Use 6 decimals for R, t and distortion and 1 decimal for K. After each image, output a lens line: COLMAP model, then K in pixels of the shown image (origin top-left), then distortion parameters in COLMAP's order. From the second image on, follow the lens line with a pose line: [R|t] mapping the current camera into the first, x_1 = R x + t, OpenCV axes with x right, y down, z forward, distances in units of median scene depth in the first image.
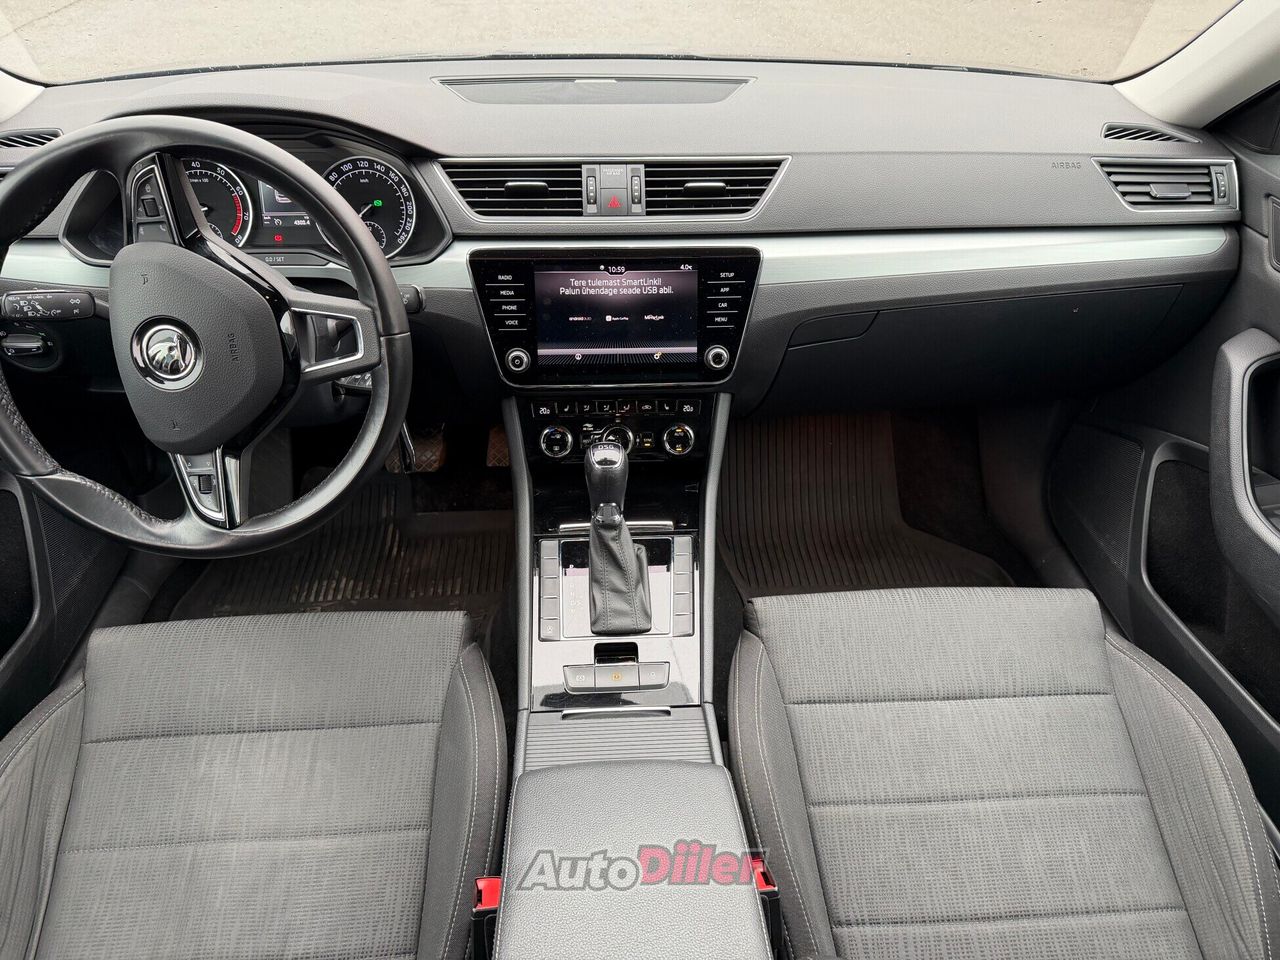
lens RADIAL K [[935.3, 0, 638.5], [0, 935.3, 487.1], [0, 0, 1]] dist [0.006433, -0.000394]
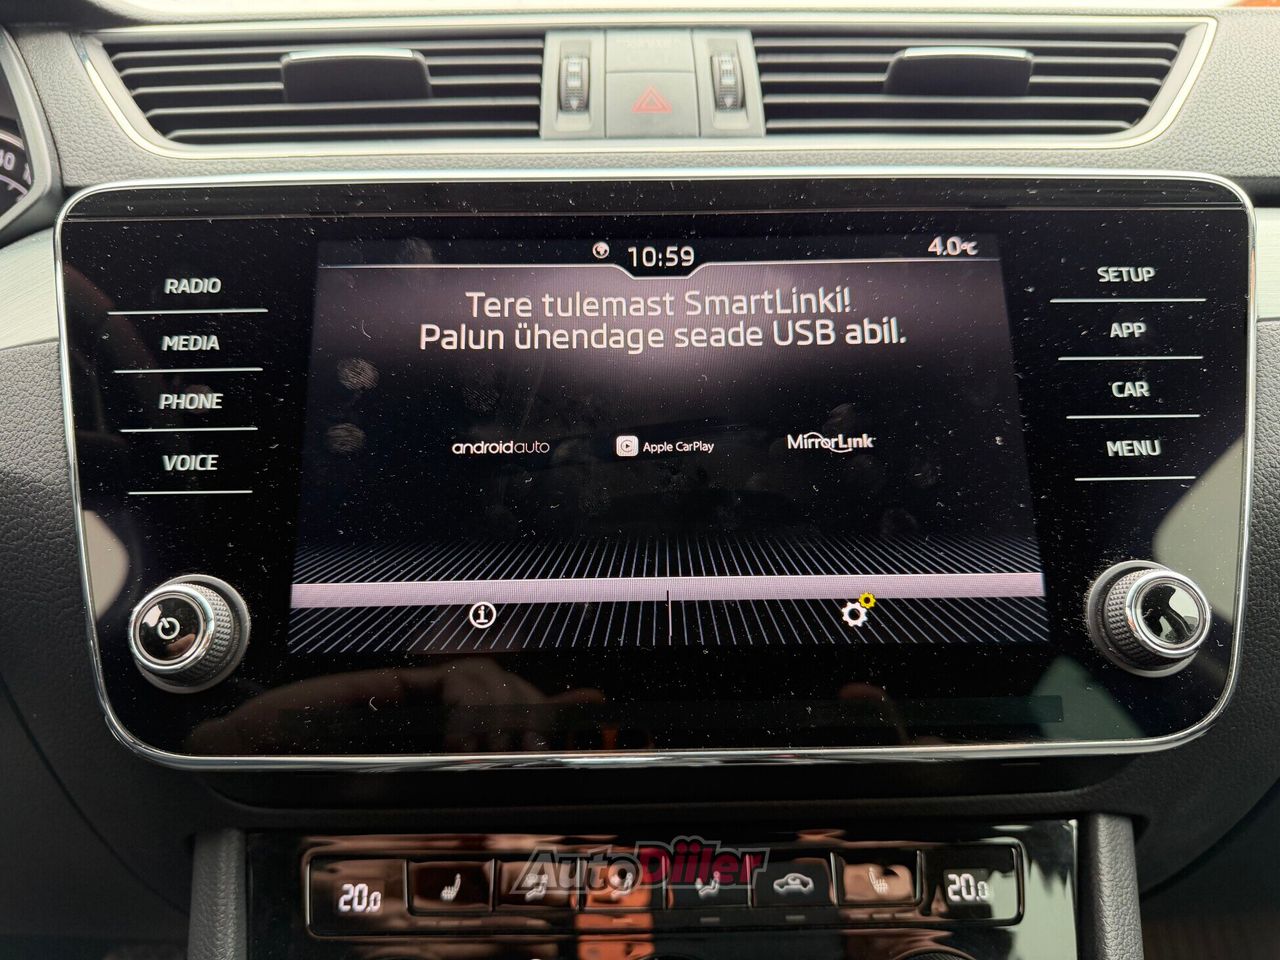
lens RADIAL K [[935.3, 0, 644.9], [0, 935.3, 485.4], [0, 0, 1]] dist [0.006433, -0.000394]
pose [[0.999407, -0.013036, -0.031882, -0.020716], [-0.004049, 0.874735, -0.484584, -0.064071], [0.034206, 0.484426, 0.874163, 0.813703]]
